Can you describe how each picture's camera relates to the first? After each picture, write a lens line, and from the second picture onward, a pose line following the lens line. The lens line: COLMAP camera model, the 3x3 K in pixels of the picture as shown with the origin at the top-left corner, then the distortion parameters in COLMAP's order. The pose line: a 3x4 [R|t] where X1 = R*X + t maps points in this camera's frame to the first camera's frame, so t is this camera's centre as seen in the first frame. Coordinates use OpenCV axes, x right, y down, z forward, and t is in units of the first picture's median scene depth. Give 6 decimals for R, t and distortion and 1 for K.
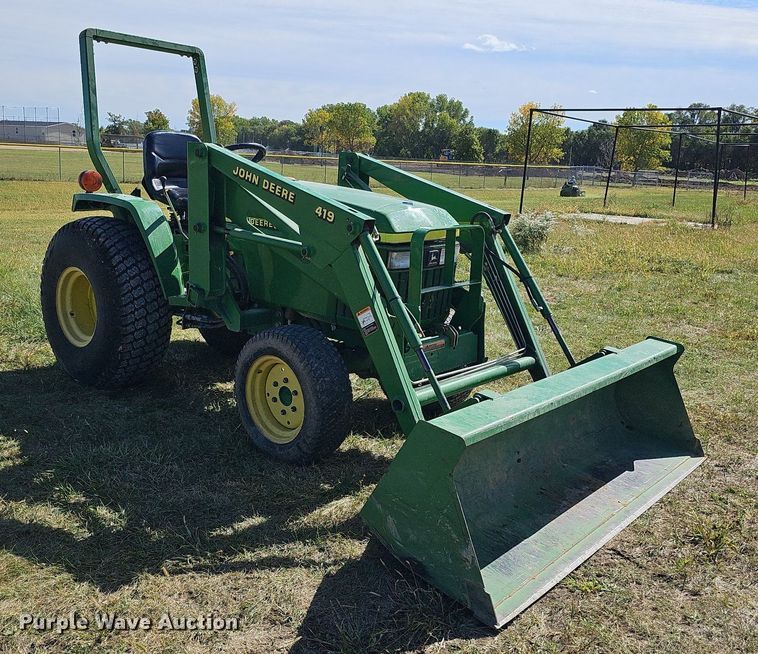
lens RADIAL K [[734.6, 0, 367.5], [0, 734.6, 306.5], [0, 0, 1]] dist [0.081066, -0.099782]
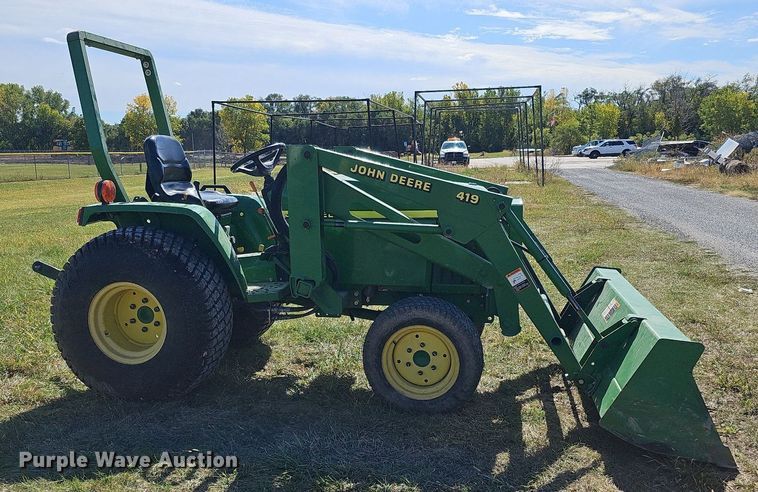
lens RADIAL K [[665.3, 0, 354.3], [0, 665.3, 273.7], [0, 0, 1]] dist [0.101125, -0.107138]
pose [[0.869608, -0.145191, 0.471913, -0.689102], [0.148479, 0.988445, 0.030503, -0.058674], [-0.470889, 0.043543, 0.881117, 0.122336]]
